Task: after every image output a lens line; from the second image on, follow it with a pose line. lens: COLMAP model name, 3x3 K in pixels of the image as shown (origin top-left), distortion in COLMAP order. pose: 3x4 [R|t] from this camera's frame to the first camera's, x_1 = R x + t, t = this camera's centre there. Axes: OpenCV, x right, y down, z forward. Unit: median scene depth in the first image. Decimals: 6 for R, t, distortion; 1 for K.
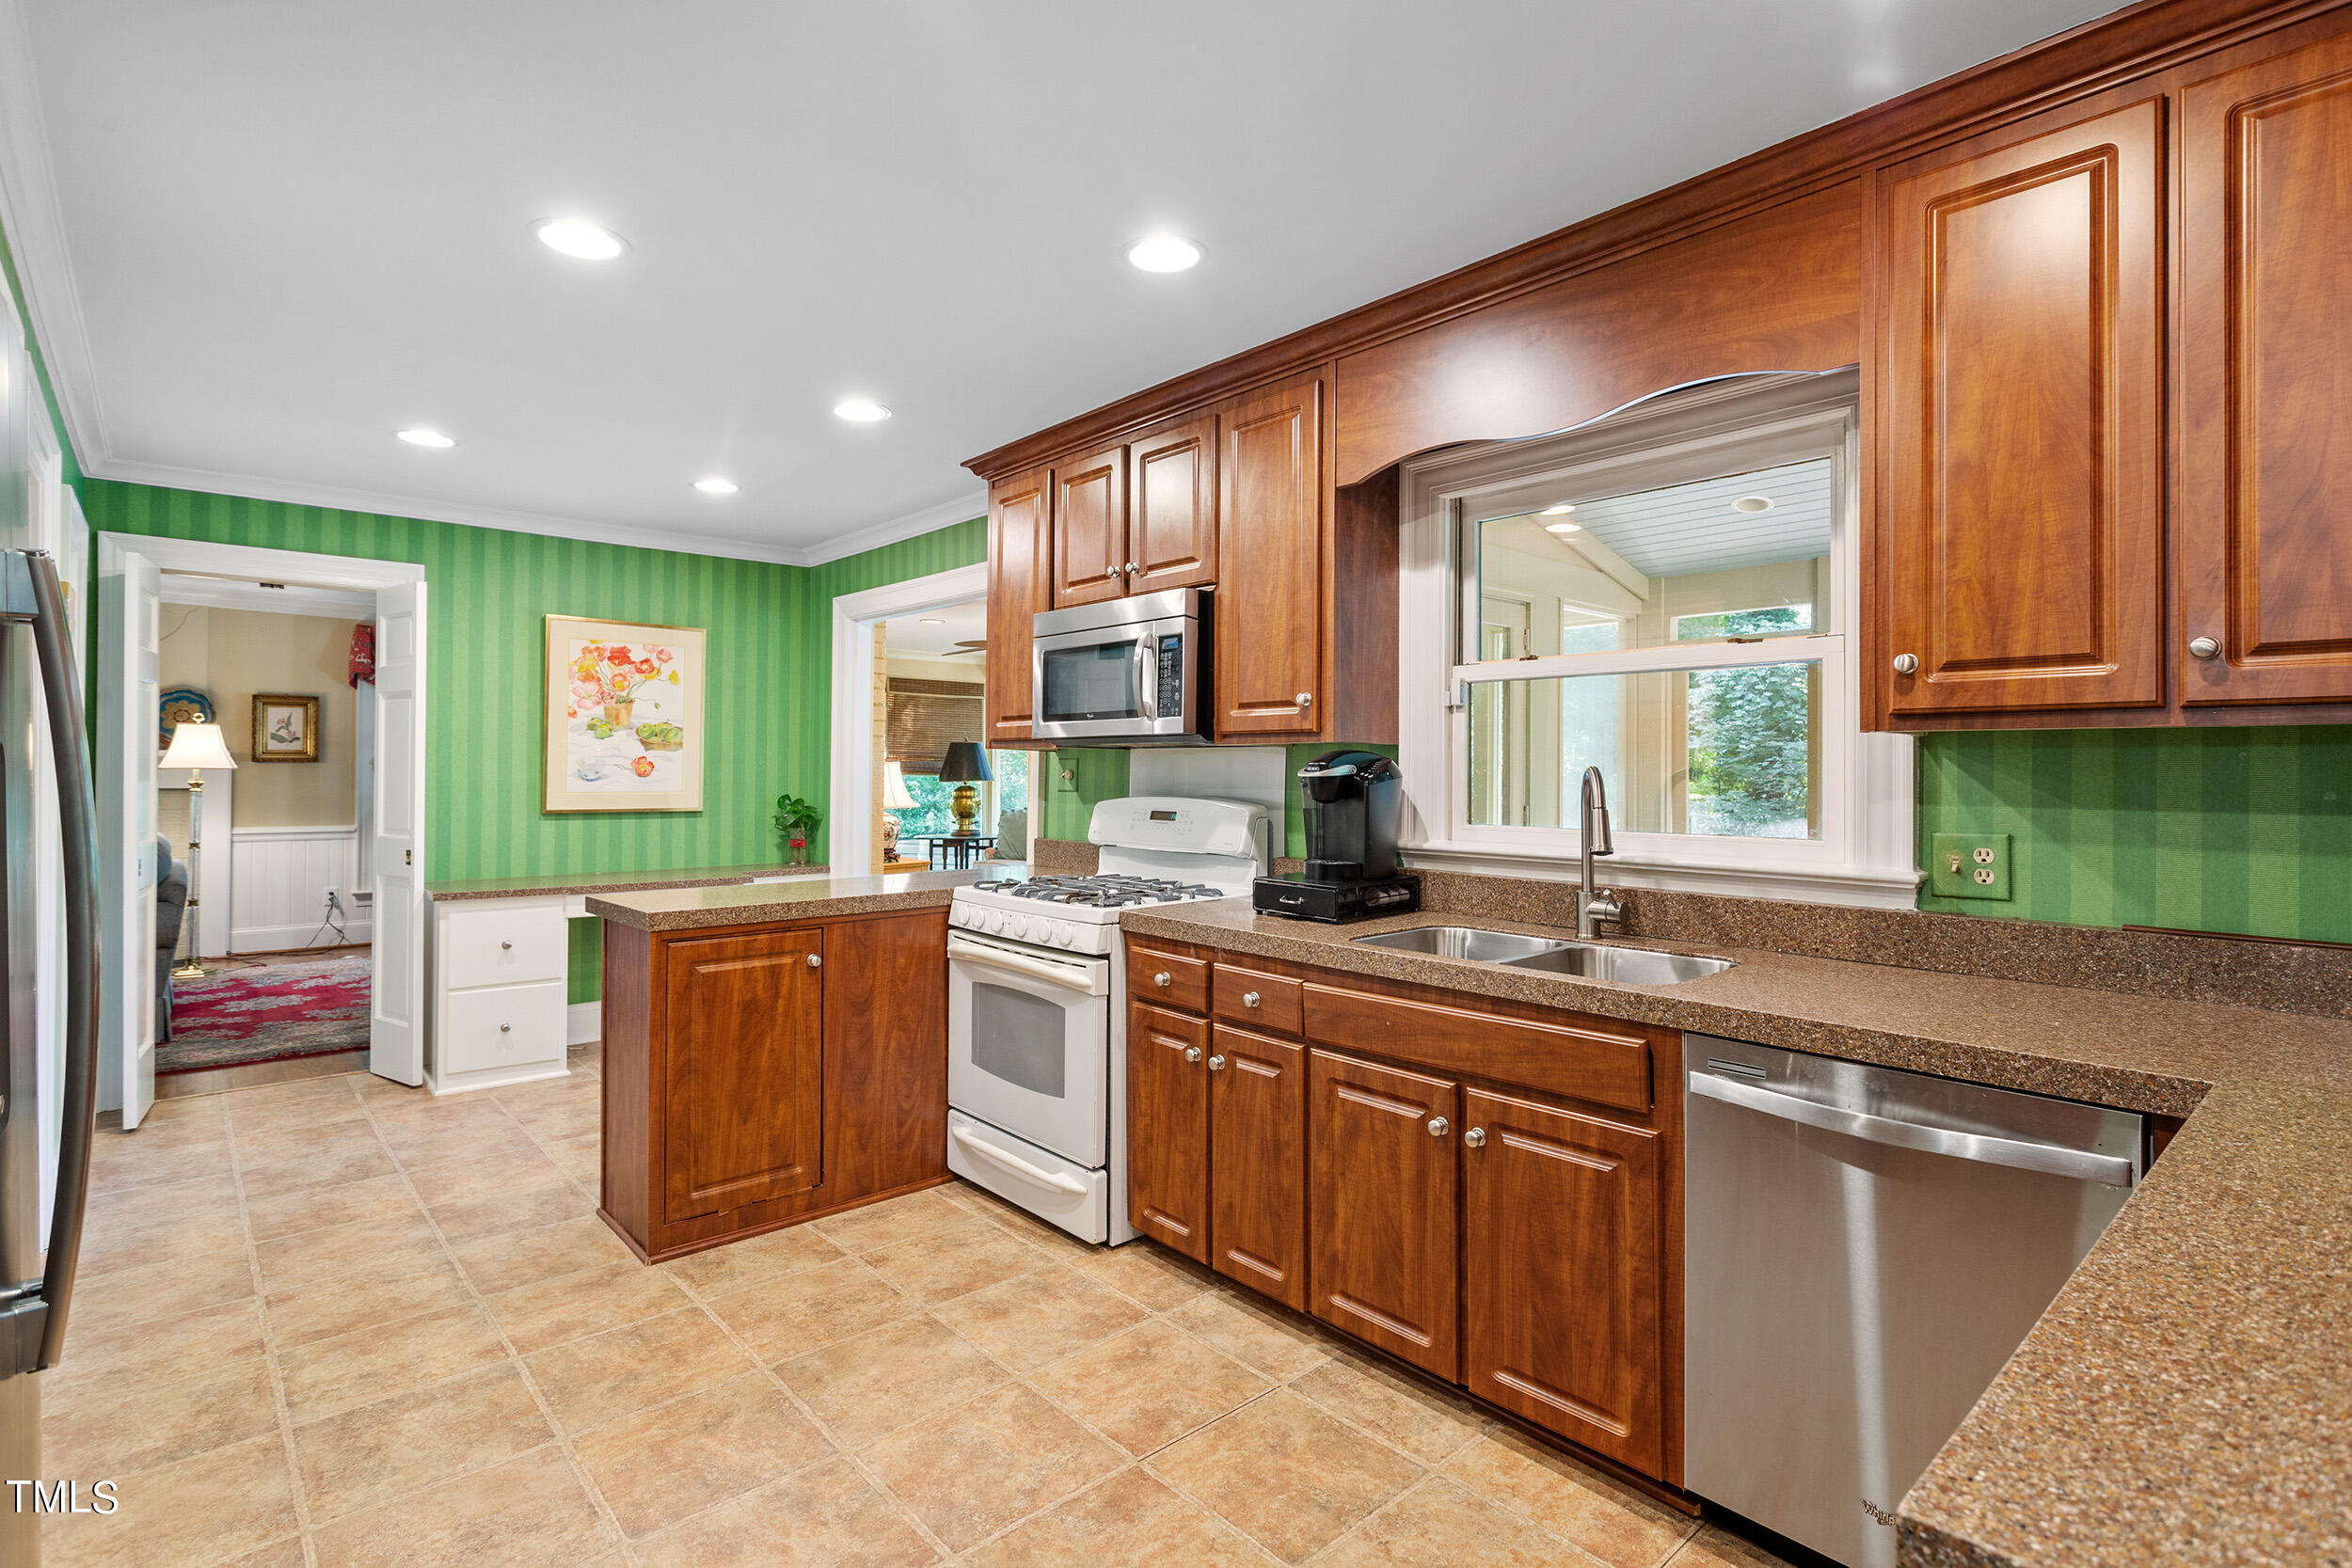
lens RADIAL K [[1127.4, 0, 1183.1], [0, 1127.4, 765.0], [0, 0, 1]] dist [0.003003, 0.000569]
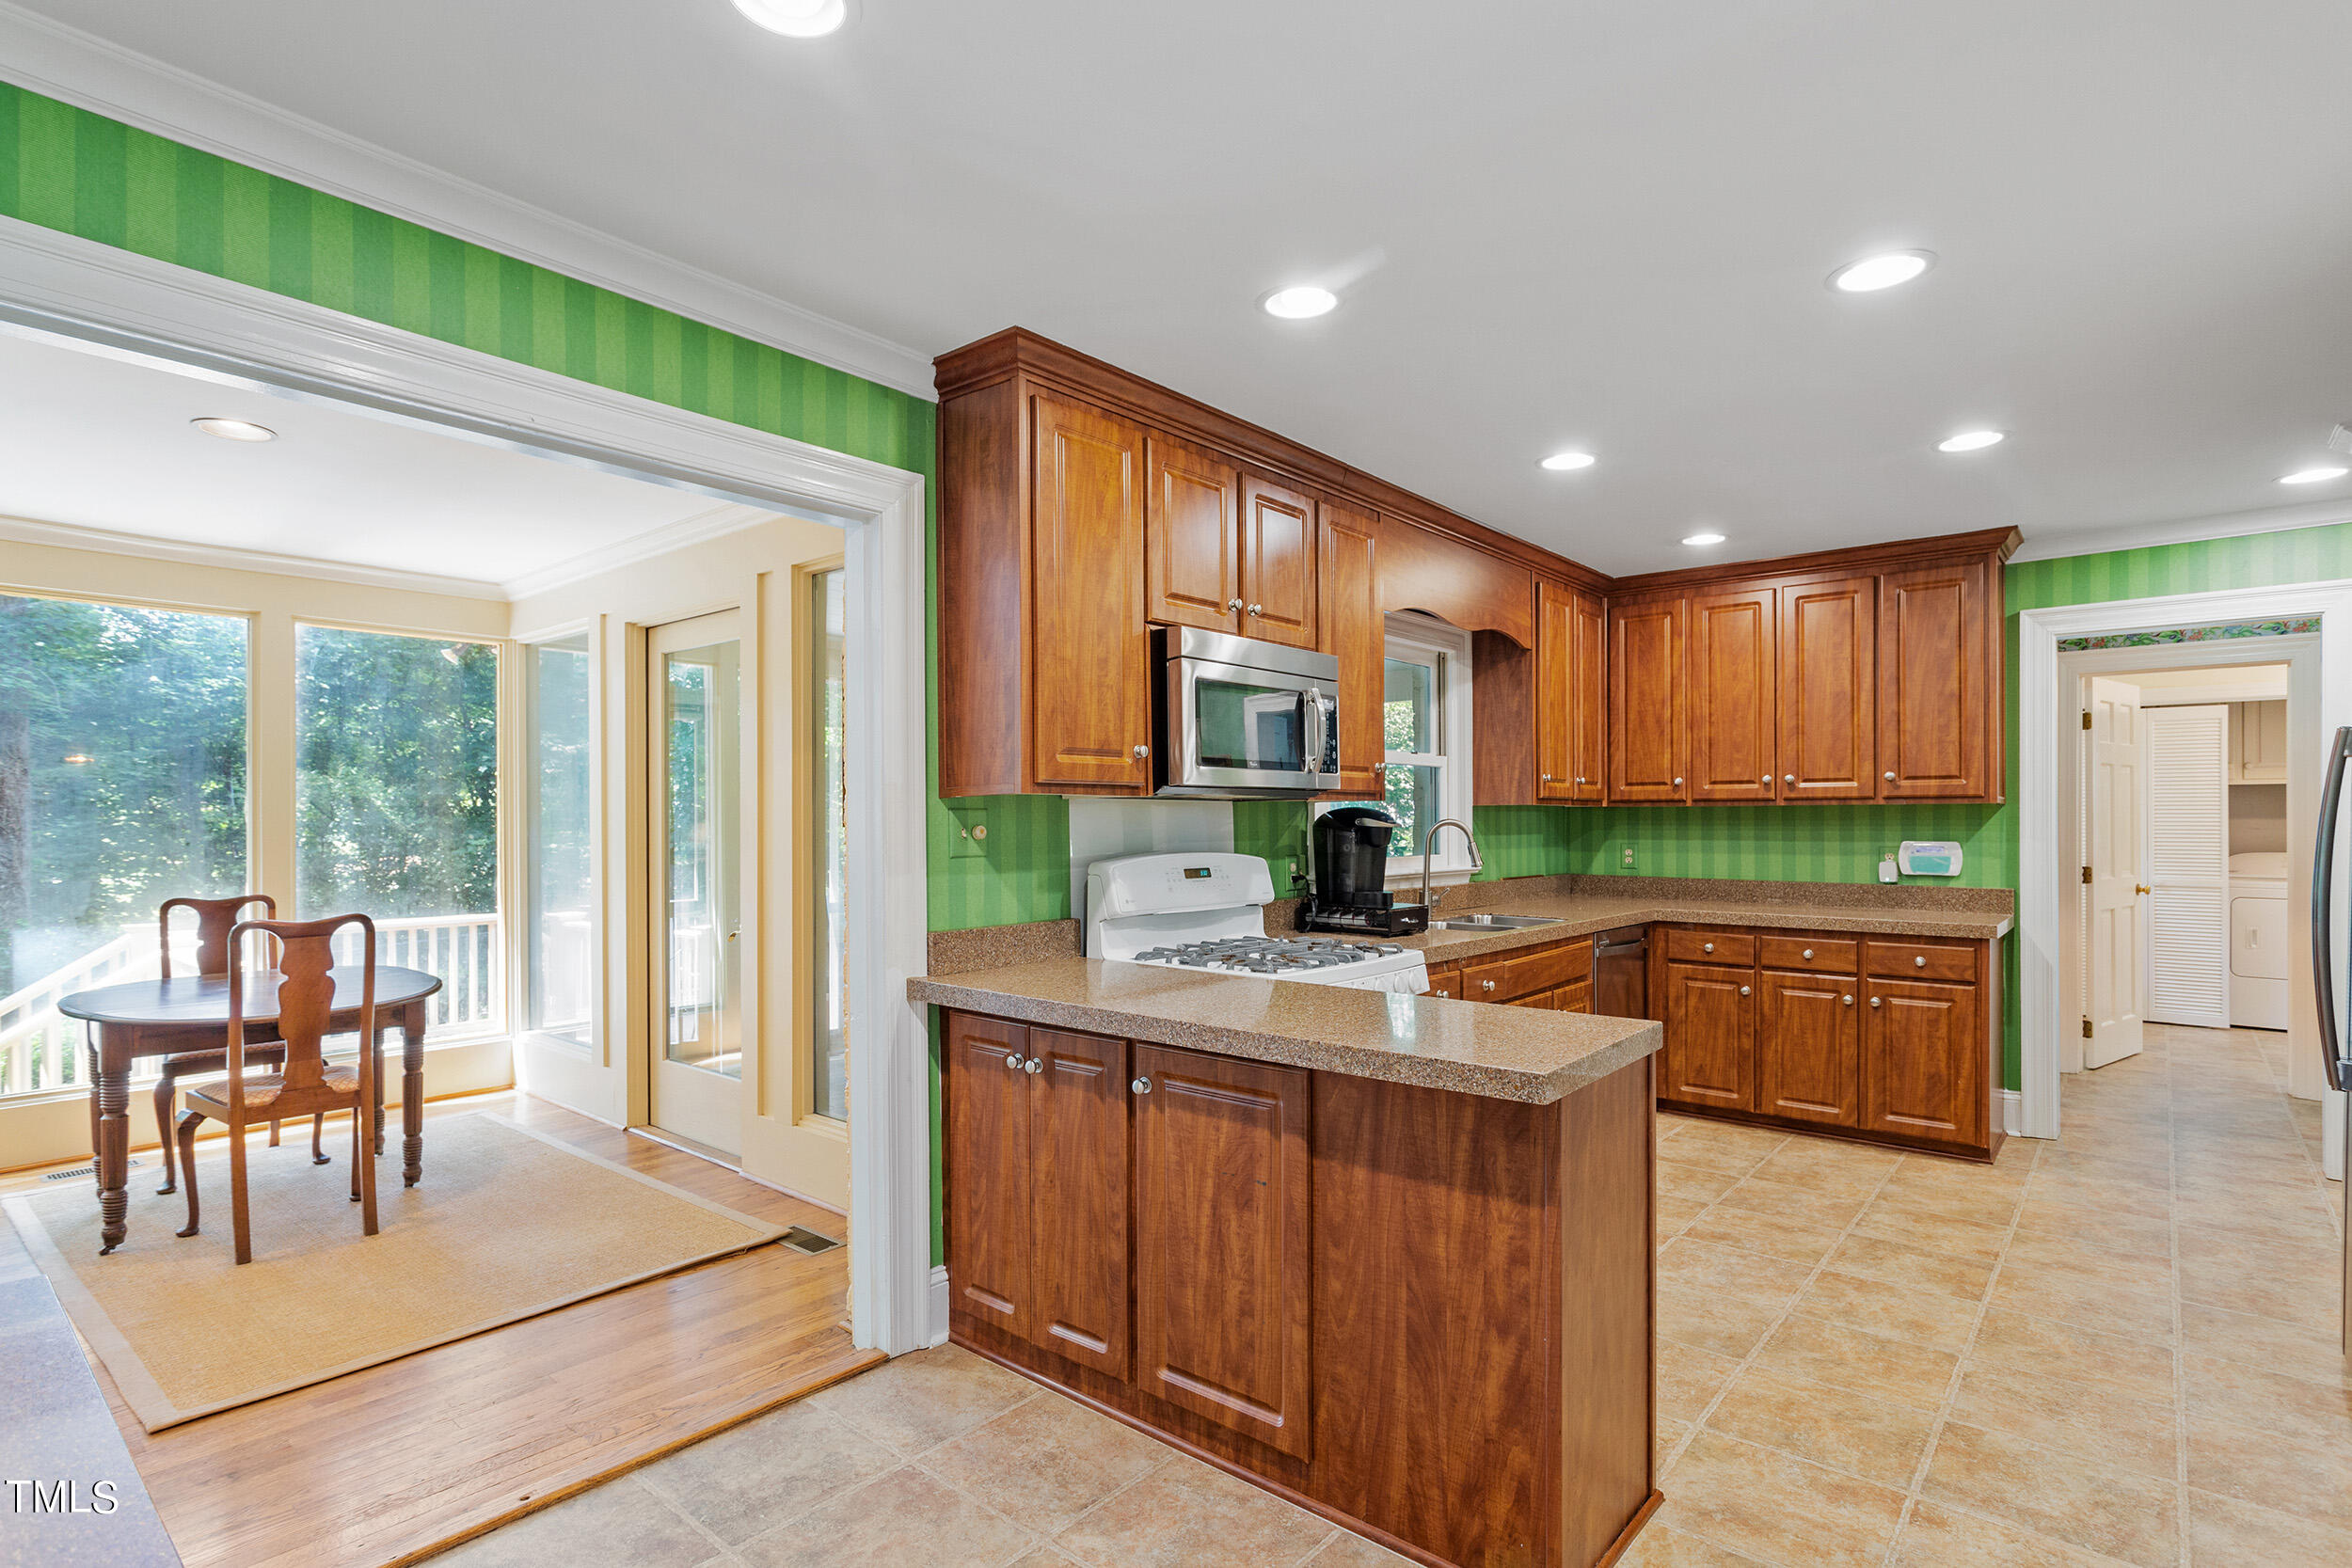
lens RADIAL K [[1146.7, 0, 1160.4], [0, 1146.7, 820.7], [0, 0, 1]] dist [-0.000515, -0.000711]
pose [[-0.120123, -0.004819, 0.992747, -1.386463], [-0.004383, 0.999981, 0.004324, -0.002650], [-0.992749, -0.003832, -0.120141, 1.669917]]
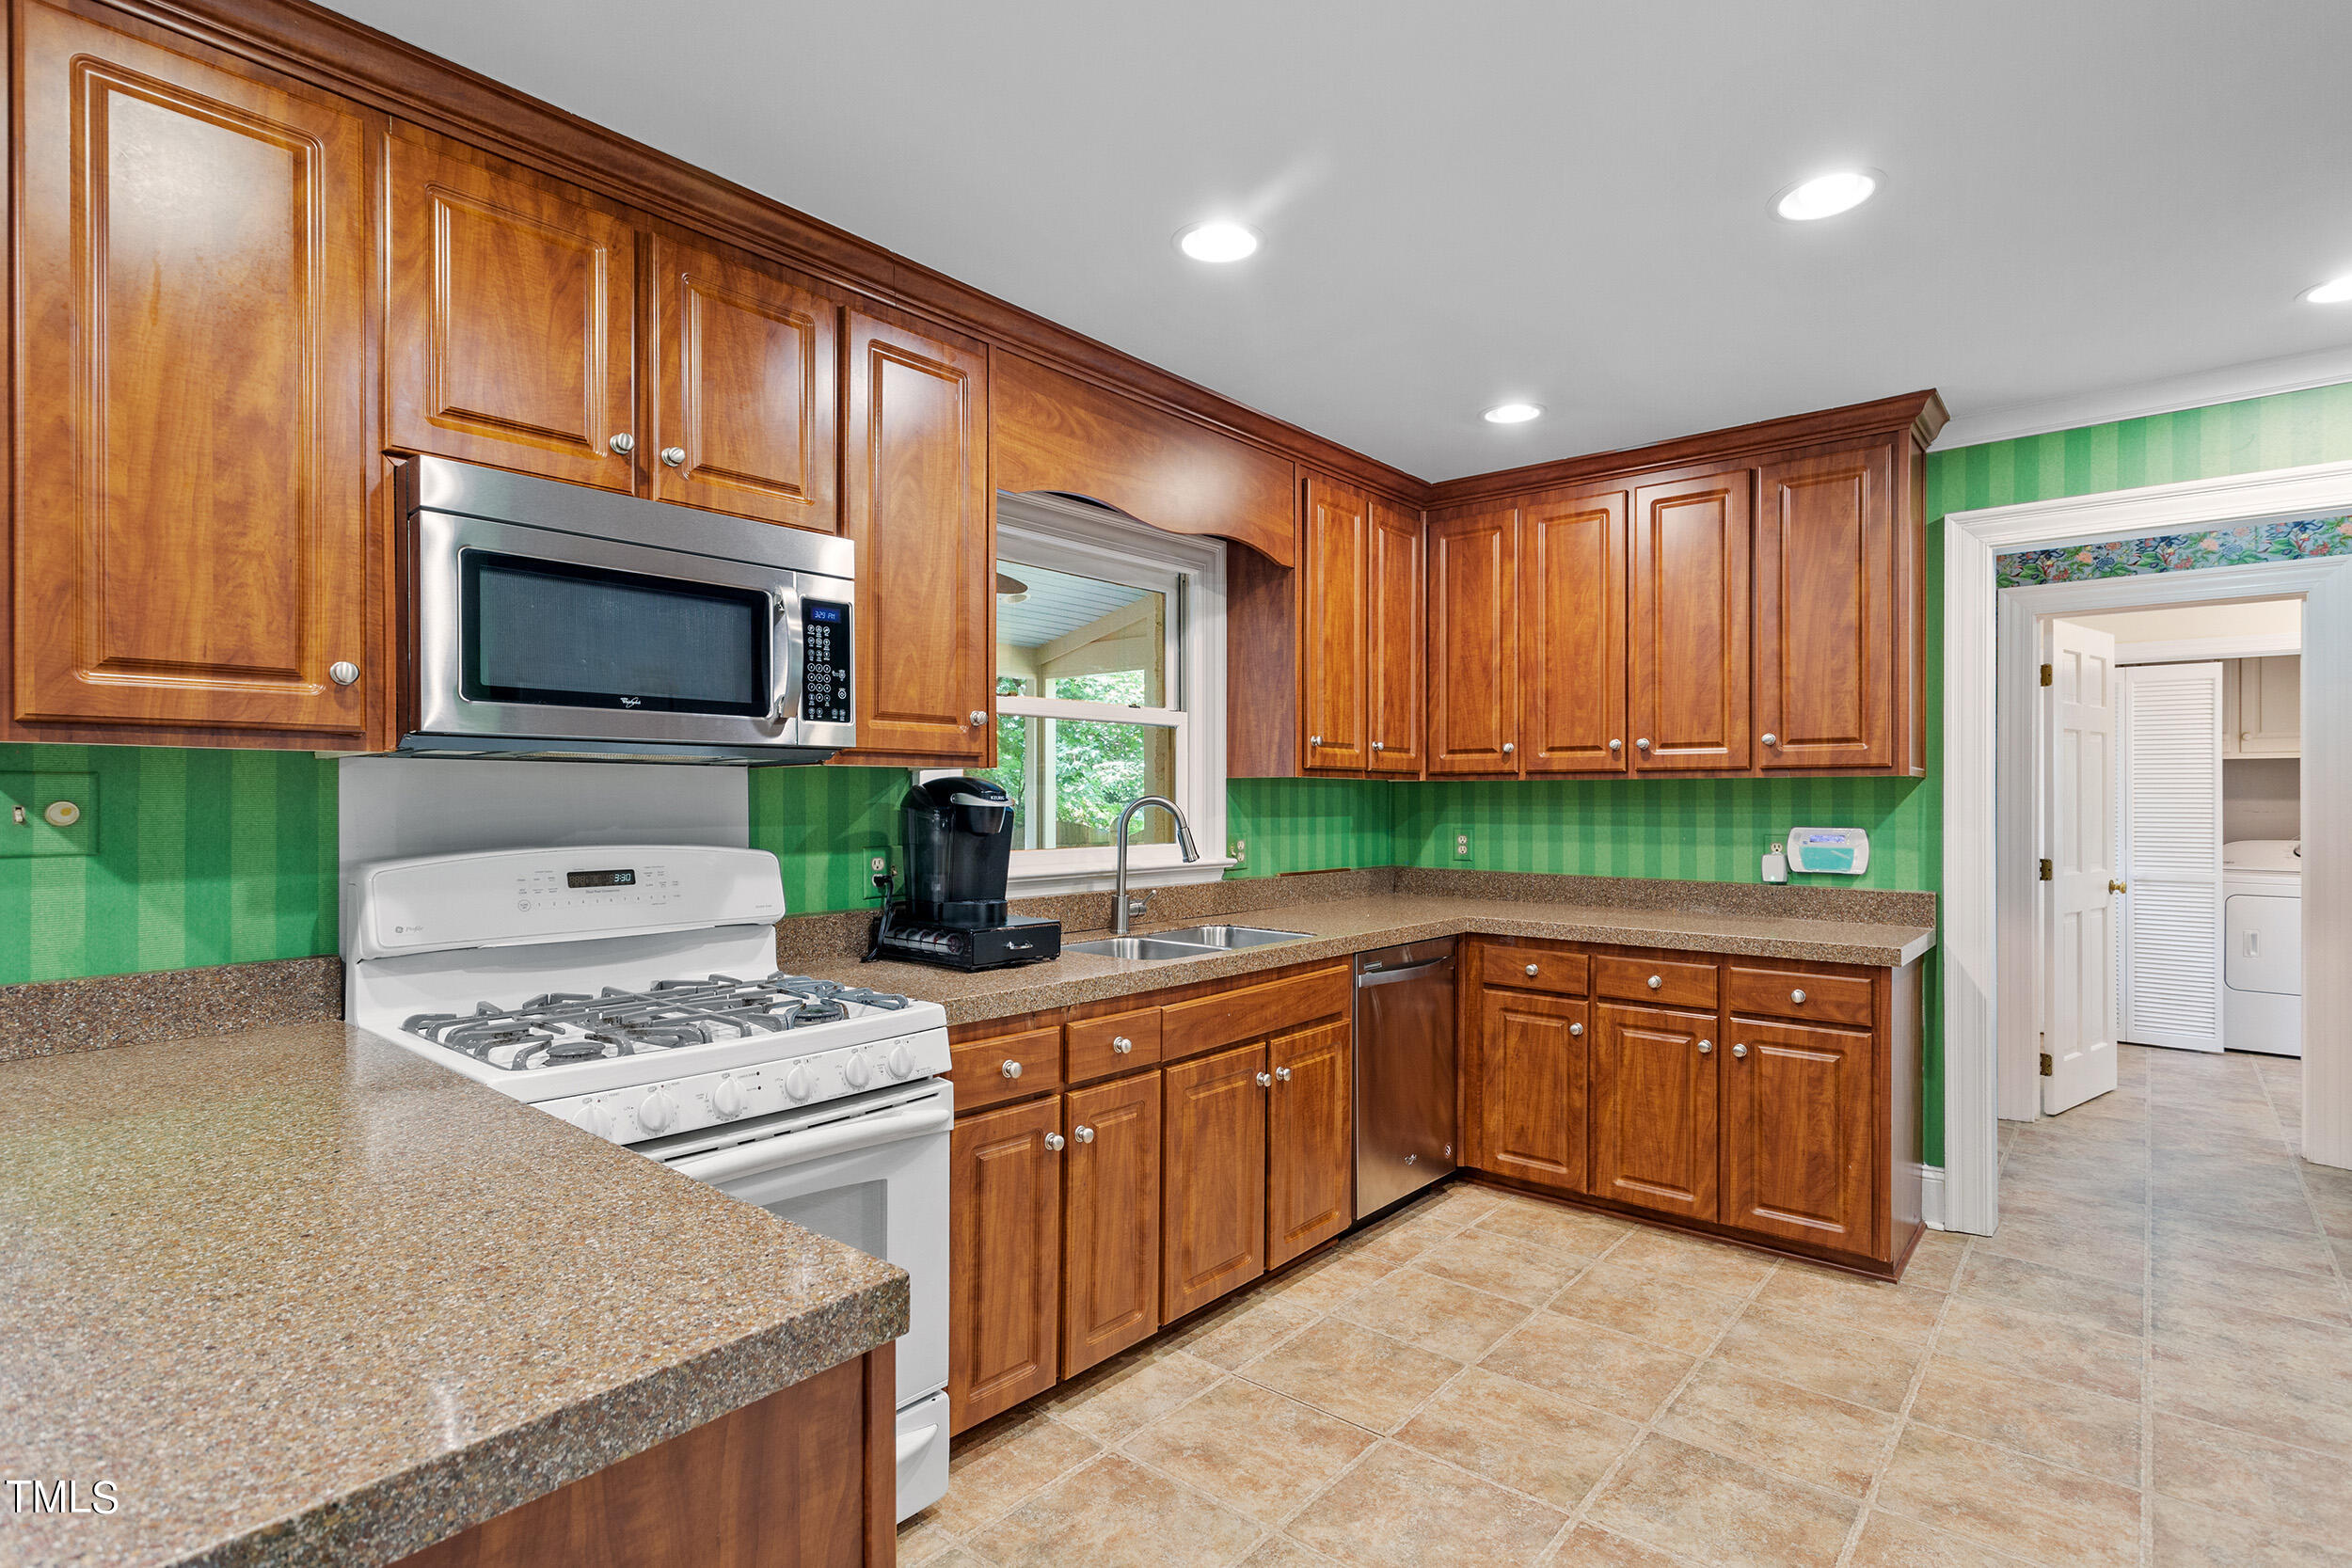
lens RADIAL K [[1143.6, 0, 1167.3], [0, 1143.6, 799.4], [0, 0, 1]] dist [-0.000729, 0.000346]
pose [[-0.127551, -0.004583, 0.991821, -0.934794], [-0.007309, 0.999967, 0.003681, 0.000022], [-0.991805, -0.006780, -0.127581, 1.146529]]
